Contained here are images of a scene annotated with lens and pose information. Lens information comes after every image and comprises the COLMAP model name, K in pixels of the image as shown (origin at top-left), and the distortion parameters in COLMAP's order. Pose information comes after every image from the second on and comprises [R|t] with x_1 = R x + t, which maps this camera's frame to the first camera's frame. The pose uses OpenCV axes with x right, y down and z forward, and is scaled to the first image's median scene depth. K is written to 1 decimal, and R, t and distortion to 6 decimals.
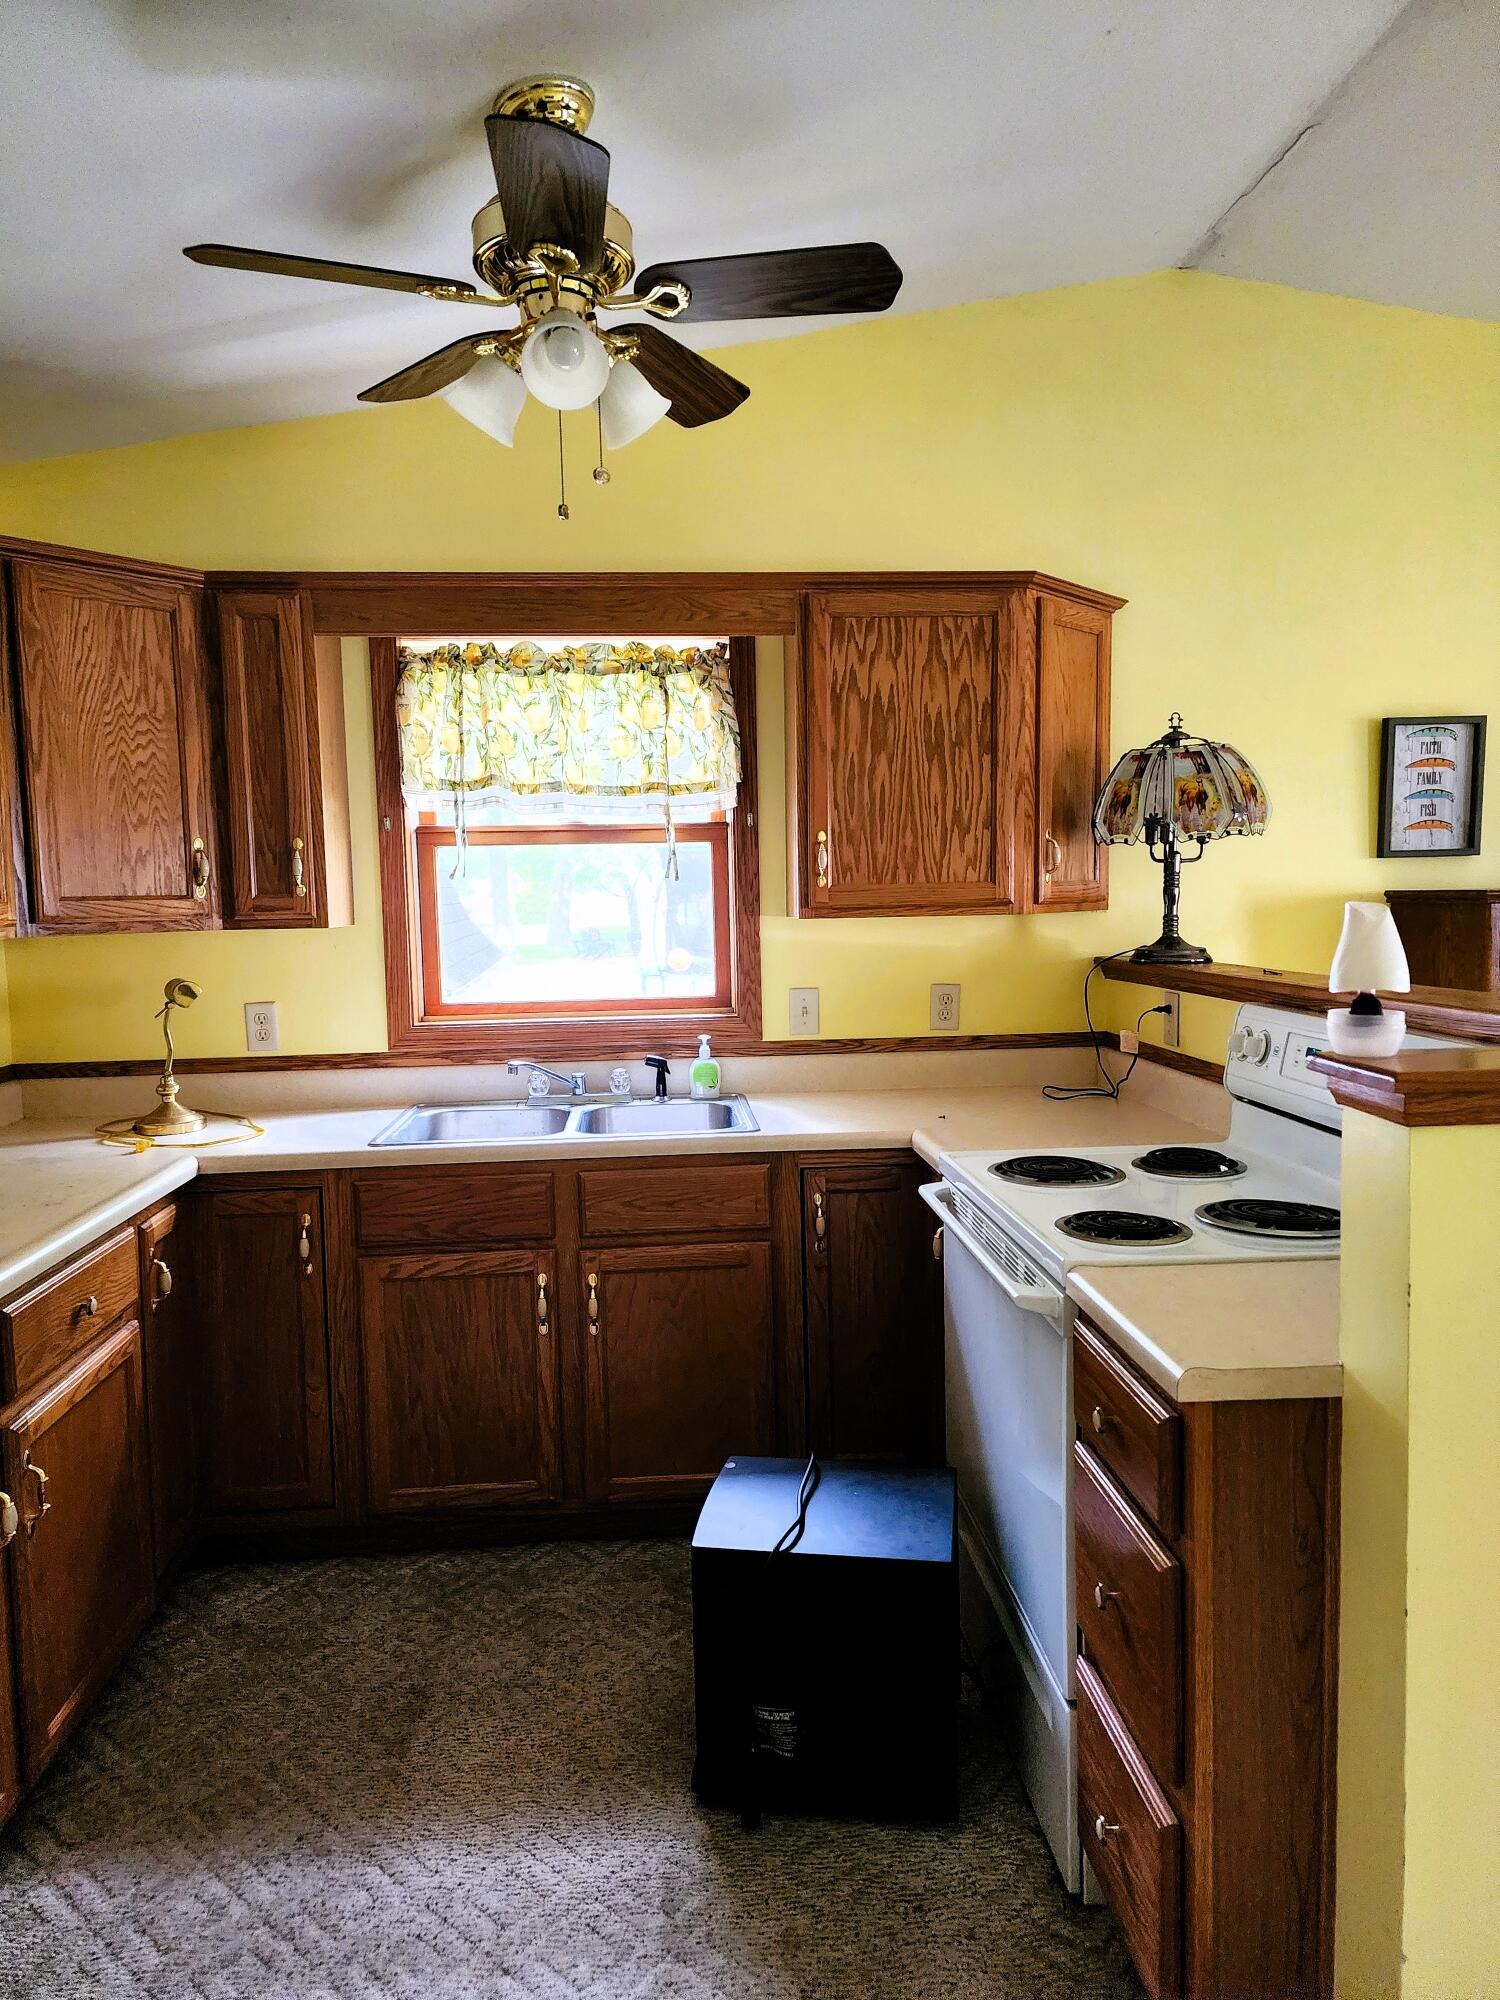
lens RADIAL K [[1328.5, 0, 744.4], [0, 1328.5, 999.8], [0, 0, 1]] dist [0.078957, -0.071124]
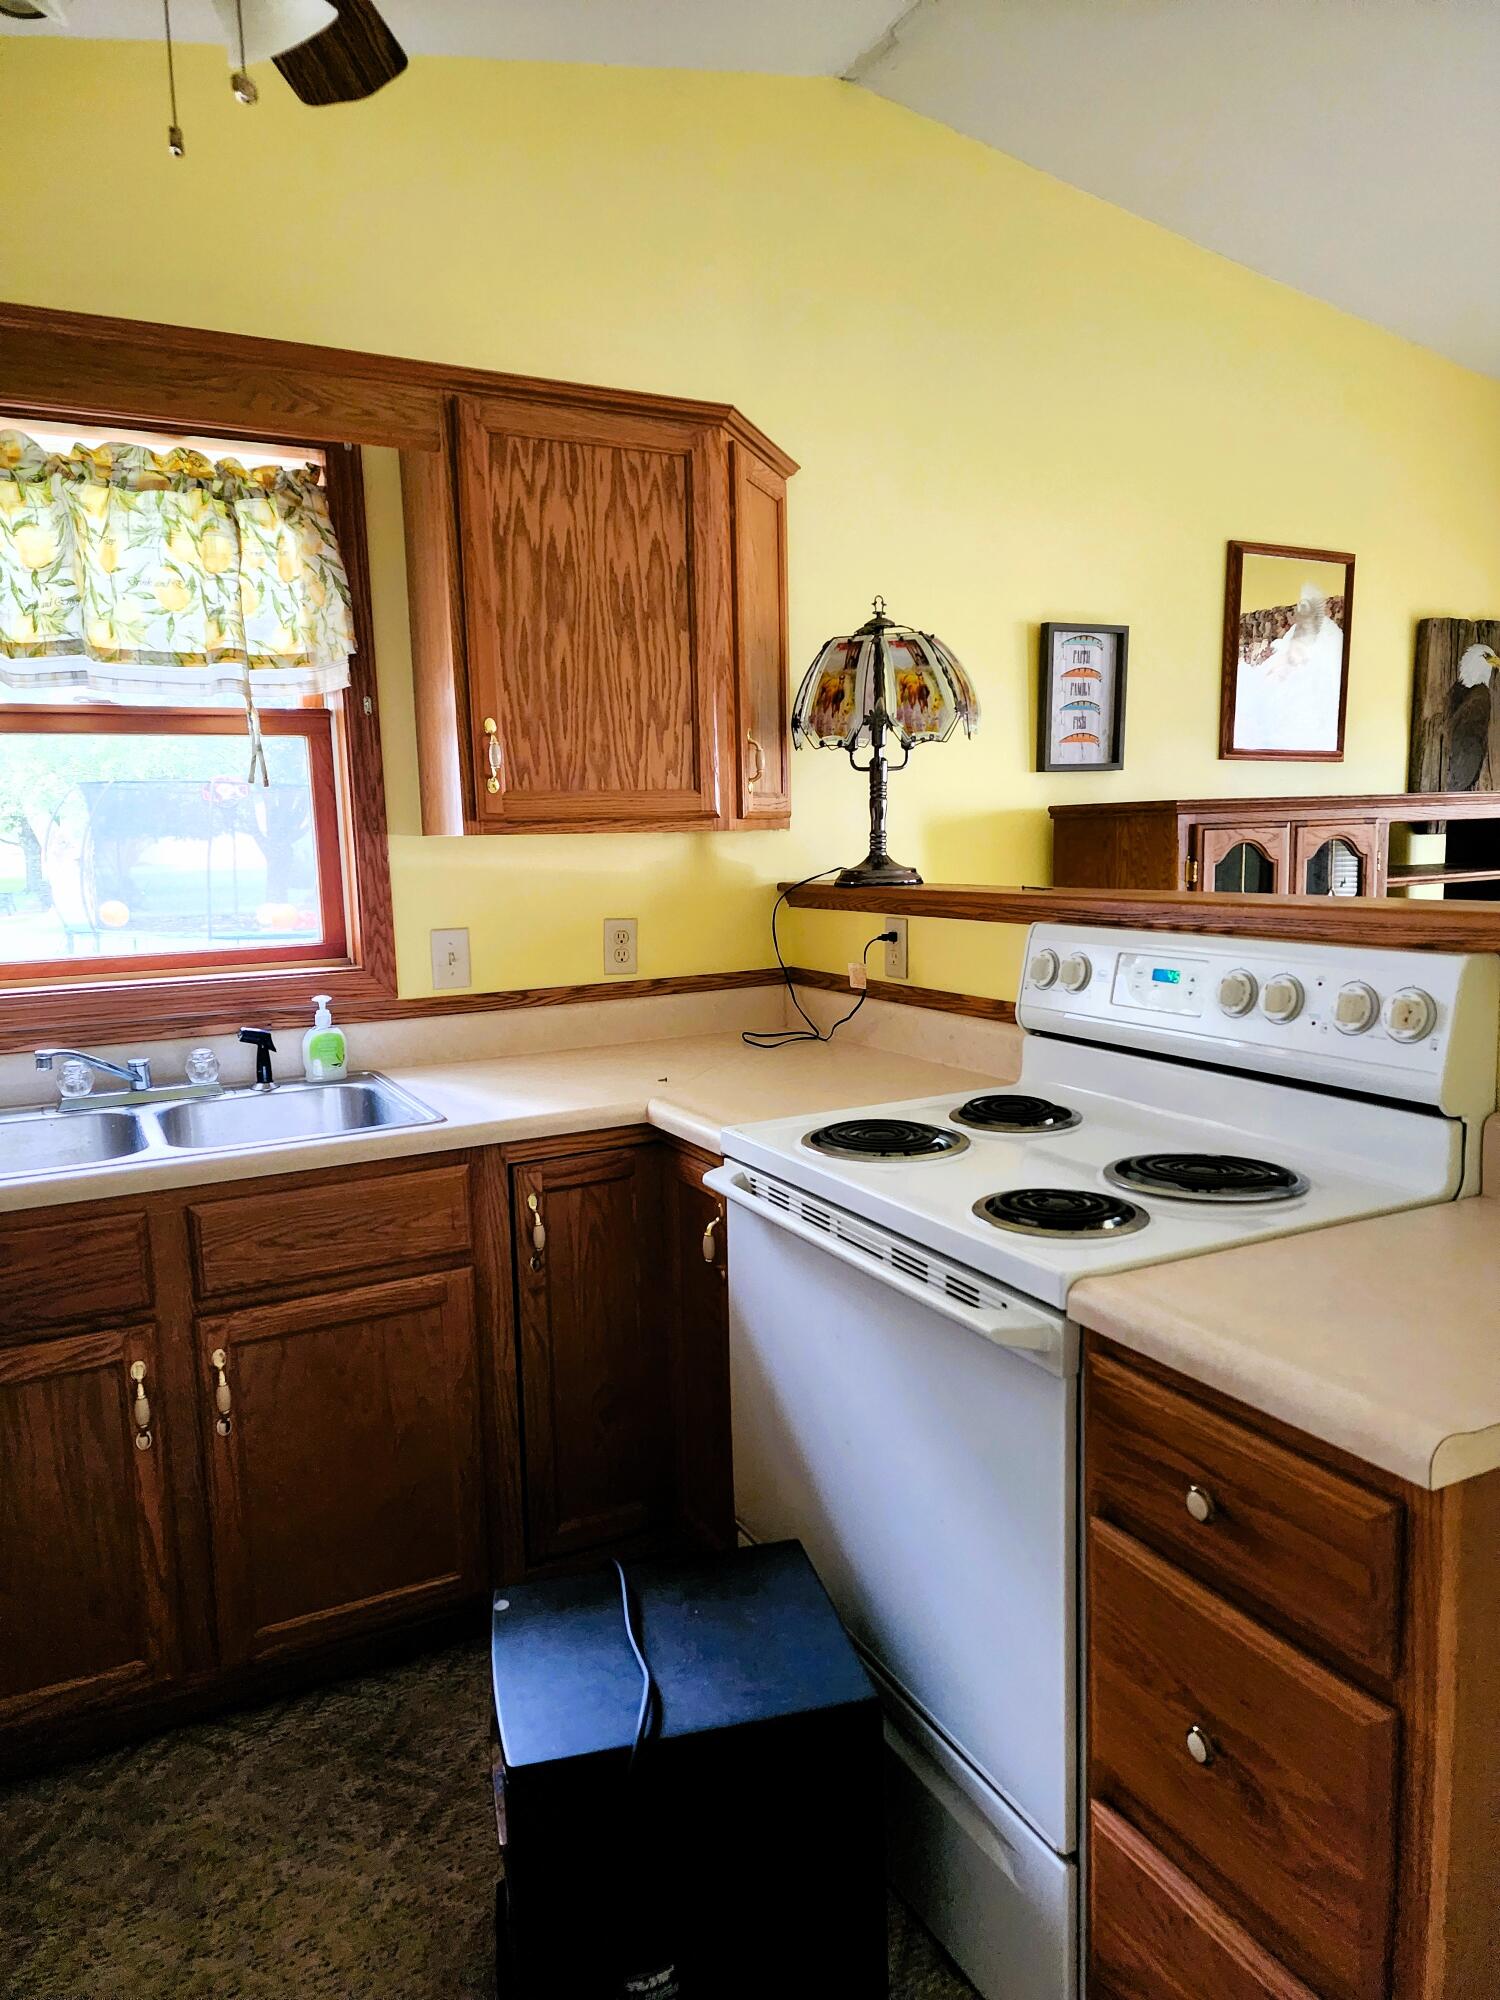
lens RADIAL K [[1328.4, 0, 739.5], [0, 1328.4, 993.7], [0, 0, 1]] dist [0.072981, -0.059792]
pose [[0.919386, -0.053735, 0.389669, -0.115885], [0.039957, 0.998259, 0.043385, 0.002307], [-0.391322, -0.024317, 0.919932, 0.236509]]
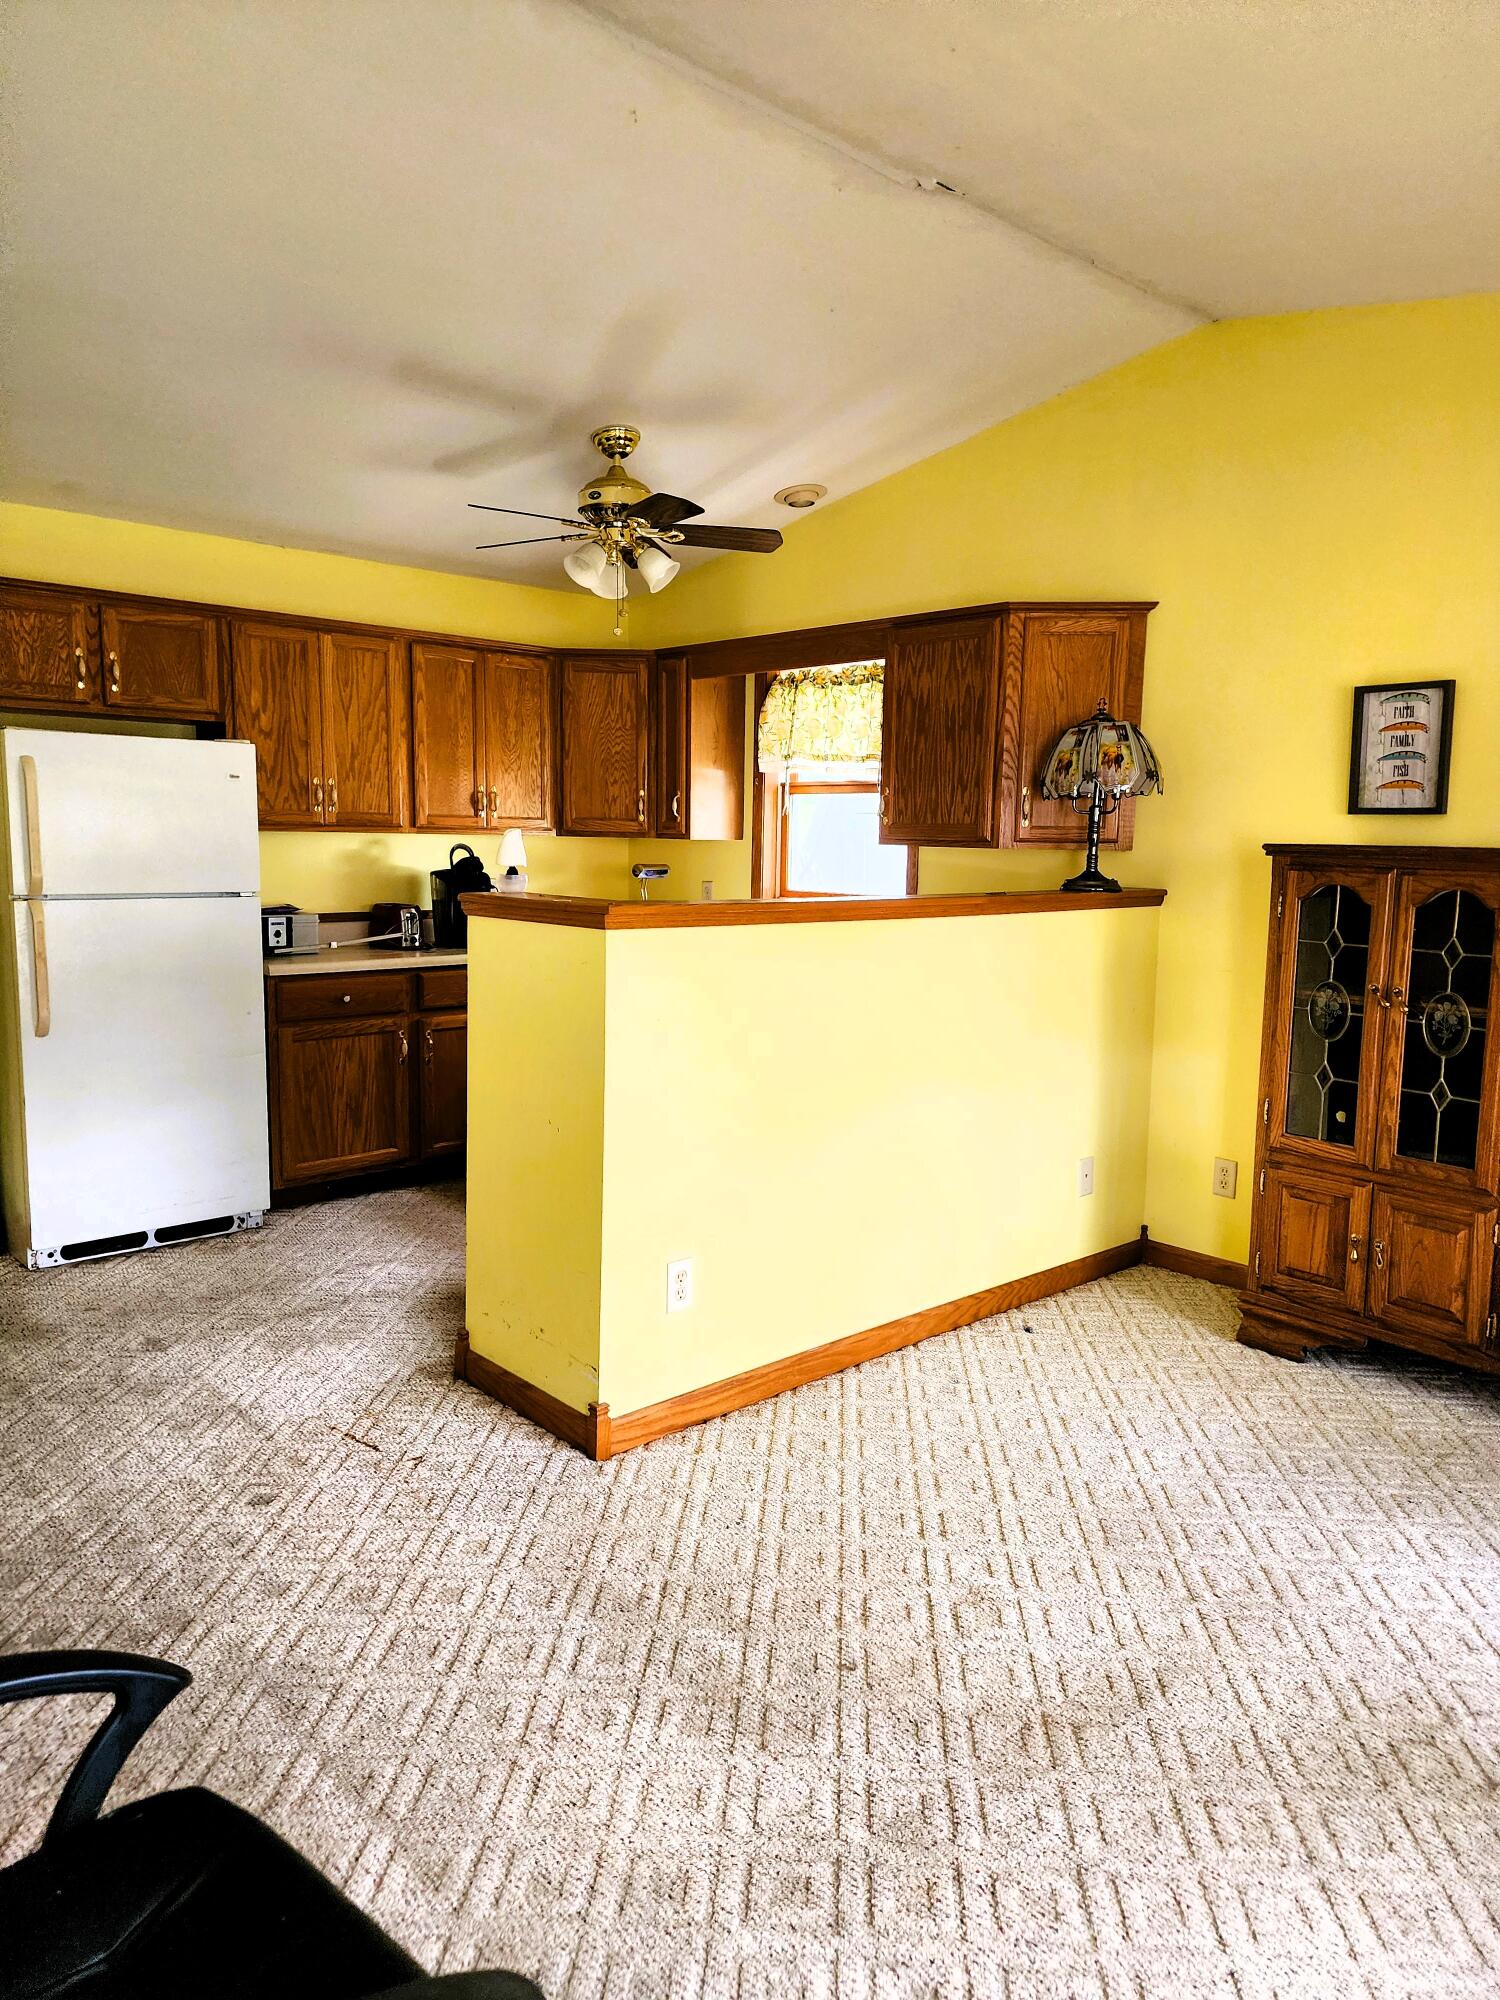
lens RADIAL K [[1341.6, 0, 778.9], [0, 1341.6, 995.6], [0, 0, 1]] dist [0.071644, -0.069031]
pose [[0.627293, 0.128058, -0.768183, 1.189784], [-0.091008, 0.991684, 0.091000, -0.019418], [0.773448, 0.012827, 0.633730, -0.069889]]
